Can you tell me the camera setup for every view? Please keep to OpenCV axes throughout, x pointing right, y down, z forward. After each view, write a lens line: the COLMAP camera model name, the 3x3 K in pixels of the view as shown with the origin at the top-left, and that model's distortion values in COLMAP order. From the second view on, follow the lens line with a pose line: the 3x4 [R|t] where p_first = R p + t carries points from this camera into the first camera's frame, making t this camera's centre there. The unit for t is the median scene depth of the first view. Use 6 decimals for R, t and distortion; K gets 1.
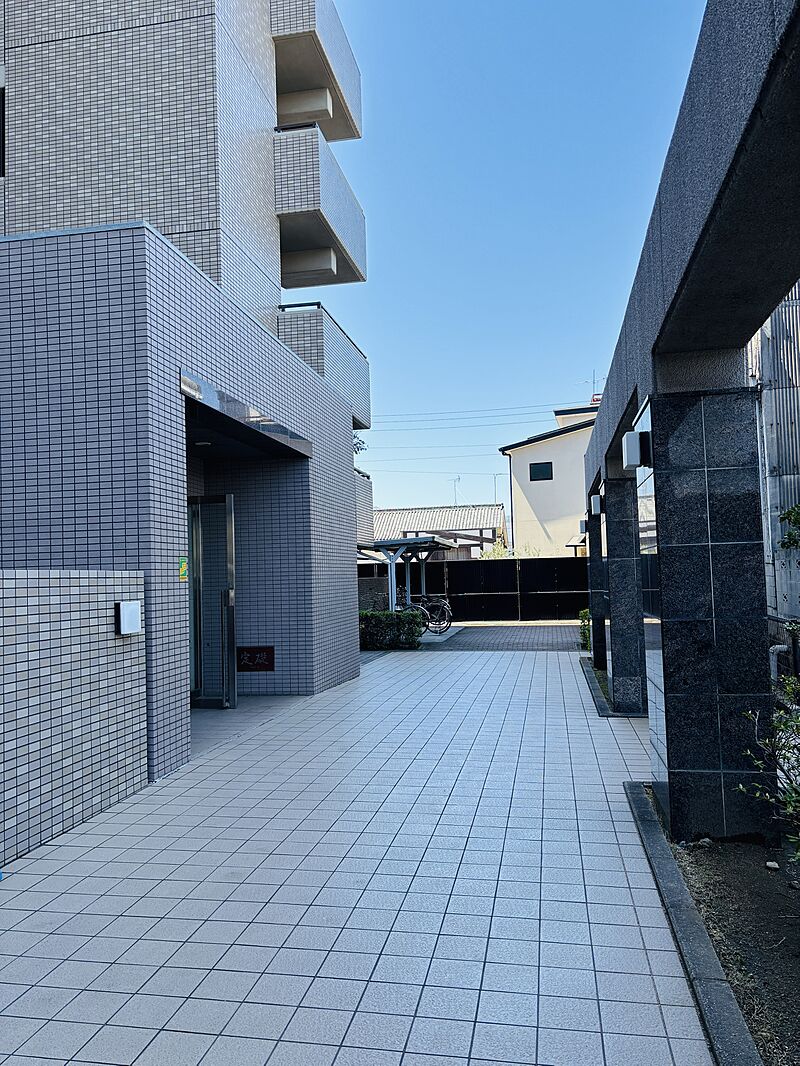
lens RADIAL K [[803.3, 0, 399.6], [0, 803.3, 534.4], [0, 0, 1]] dist [-0.002381, -0.000070]
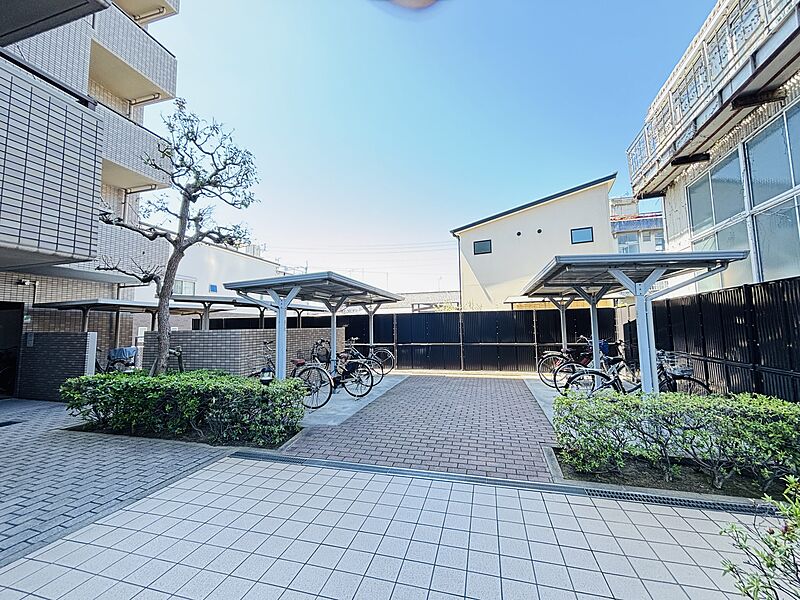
lens RADIAL K [[322.5, 0, 399.0], [0, 322.5, 298.7], [0, 0, 1]] dist [0.000544, 0.000004]
pose [[0.996513, 0.000258, -0.083436, 0.089826], [-0.003261, 0.999352, -0.035853, 0.025758], [0.083373, 0.036000, 0.995868, 0.499865]]
